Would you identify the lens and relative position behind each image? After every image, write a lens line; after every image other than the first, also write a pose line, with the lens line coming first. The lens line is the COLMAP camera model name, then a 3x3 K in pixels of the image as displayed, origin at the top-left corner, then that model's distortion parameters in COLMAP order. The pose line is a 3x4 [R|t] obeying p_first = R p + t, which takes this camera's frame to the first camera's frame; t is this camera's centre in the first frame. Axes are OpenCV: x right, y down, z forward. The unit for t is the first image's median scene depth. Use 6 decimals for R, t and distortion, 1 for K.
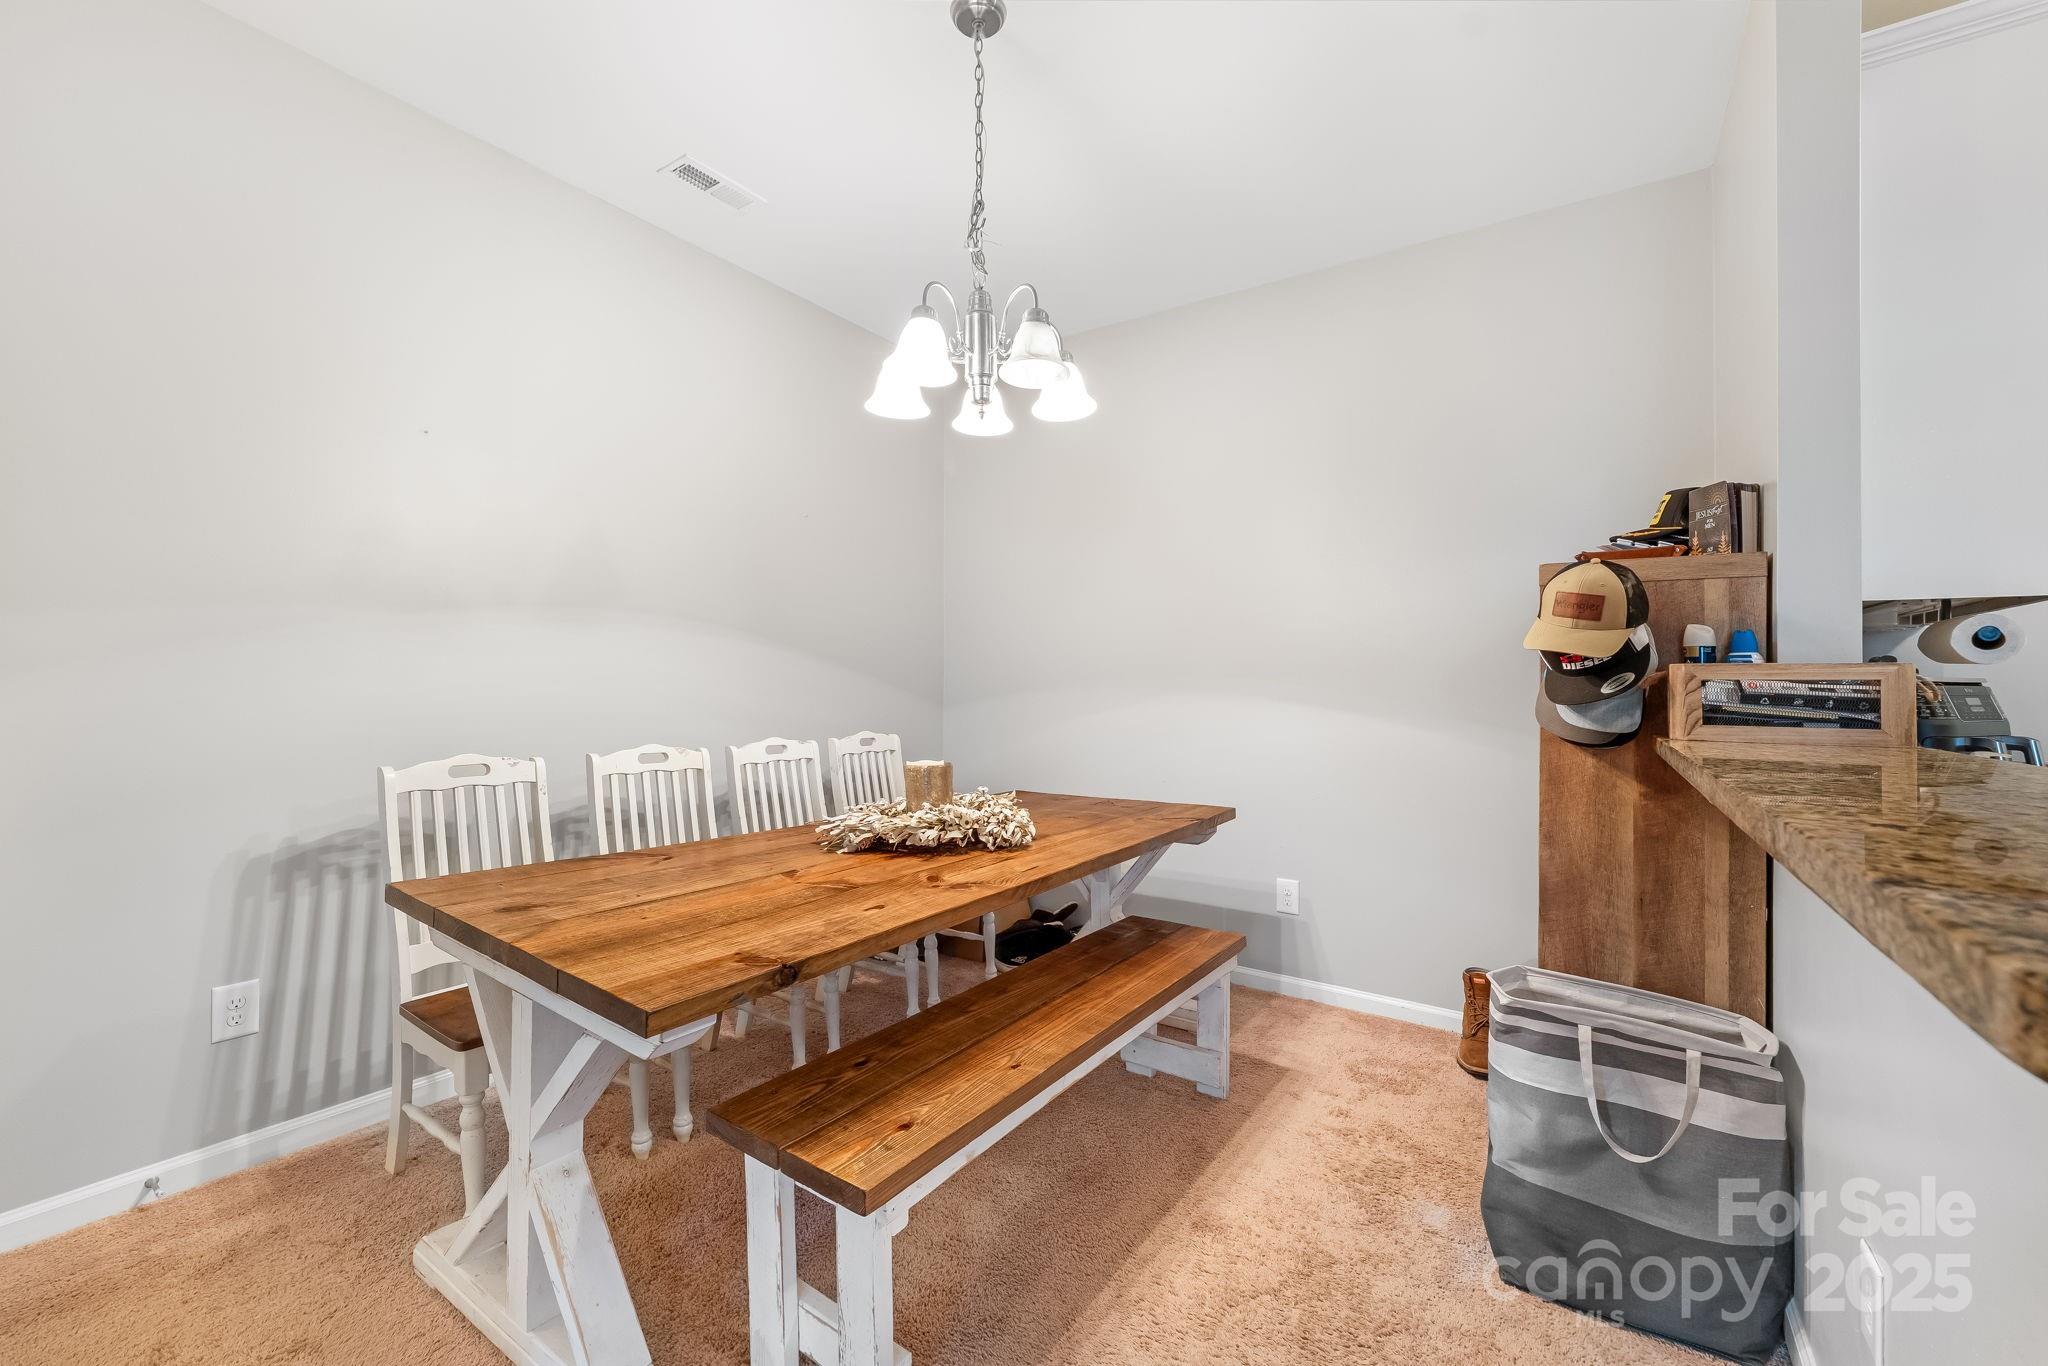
lens RADIAL K [[835.1, 0, 1008.7], [0, 835.1, 678.2], [0, 0, 1]] dist [-0.001790, -0.000112]
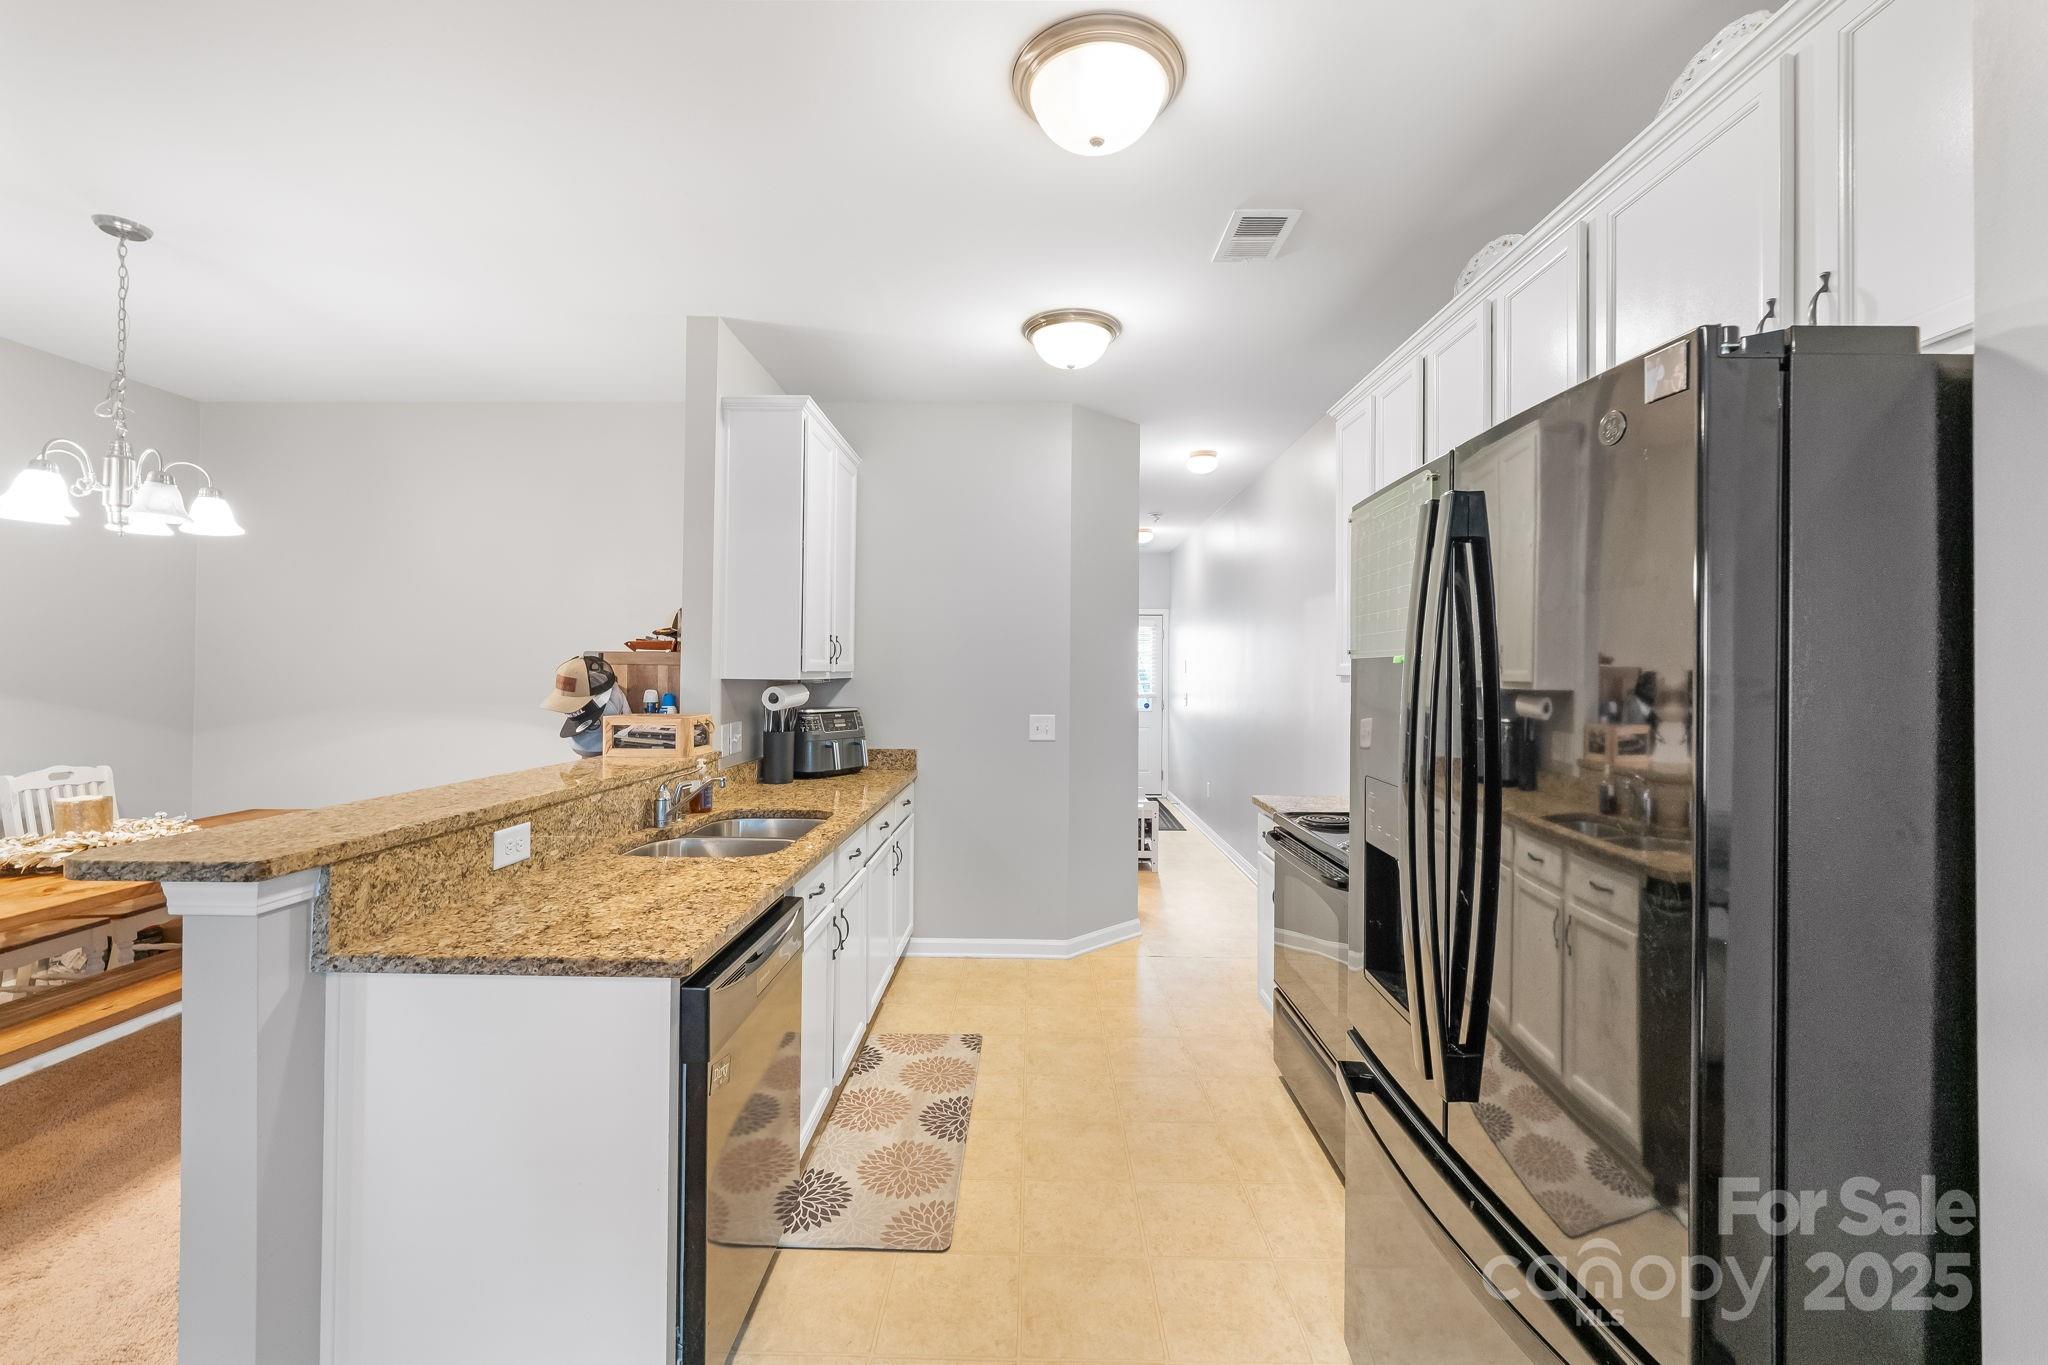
lens RADIAL K [[835.1, 0, 1012.3], [0, 835.1, 656.0], [0, 0, 1]] dist [-0.001790, -0.000112]
pose [[0.839486, 0.002139, 0.543376, 0.496325], [0.000822, 0.999986, -0.005206, -0.130226], [-0.543380, 0.004817, 0.839473, -0.996046]]
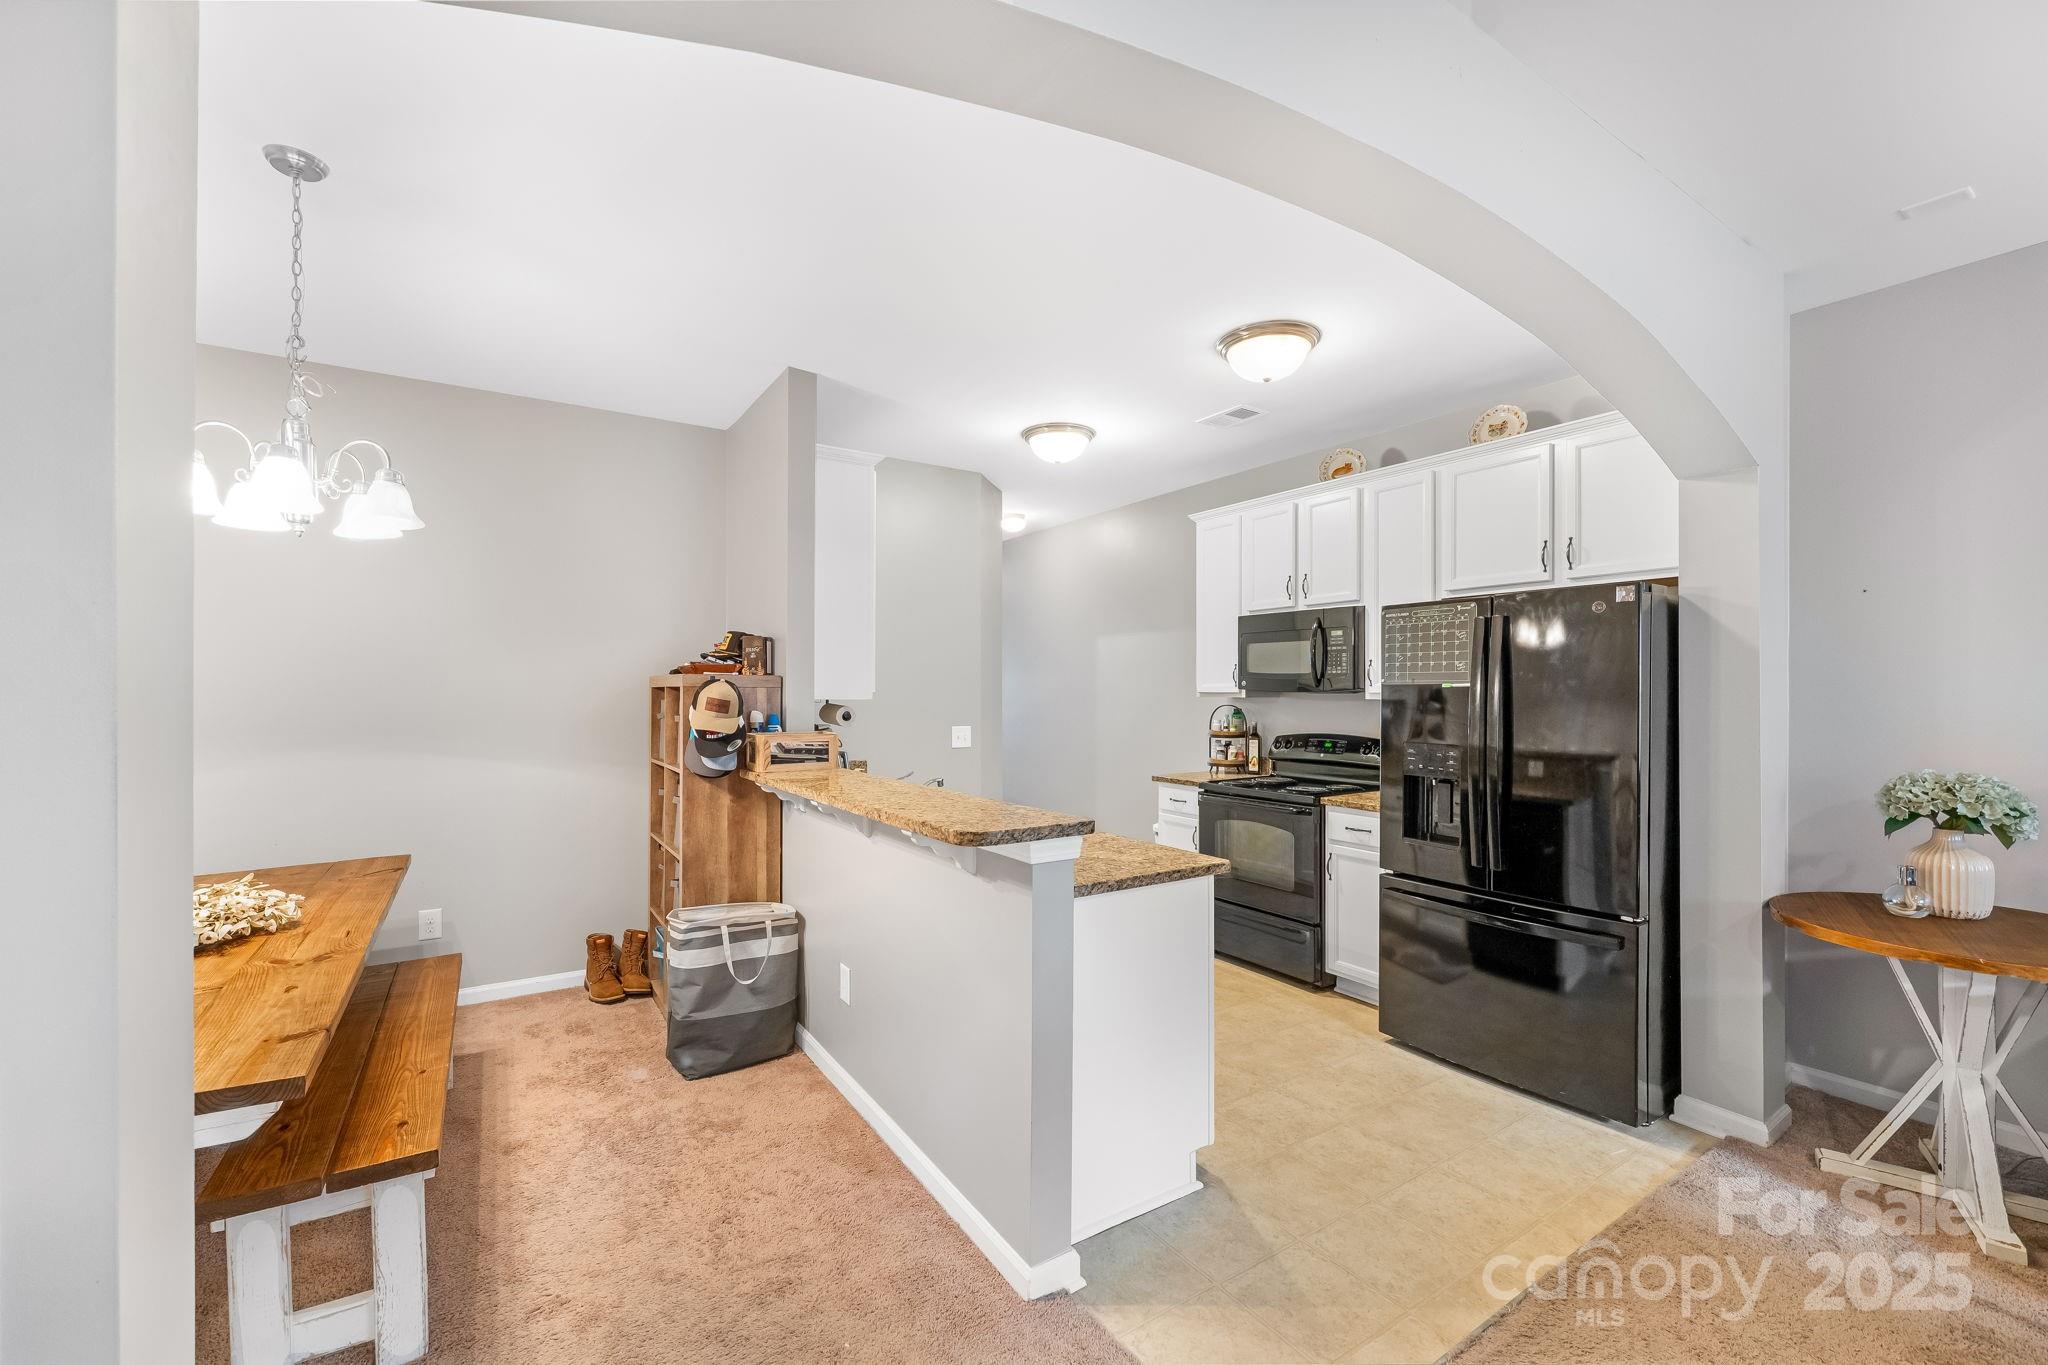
lens RADIAL K [[835.1, 0, 1021.0], [0, 835.1, 660.4], [0, 0, 1]] dist [-0.001790, -0.000112]
pose [[0.377805, 0.023056, 0.925598, -0.781812], [-0.004842, 0.999725, -0.022926, -0.142986], [-0.925872, 0.004179, 0.377813, -0.336495]]
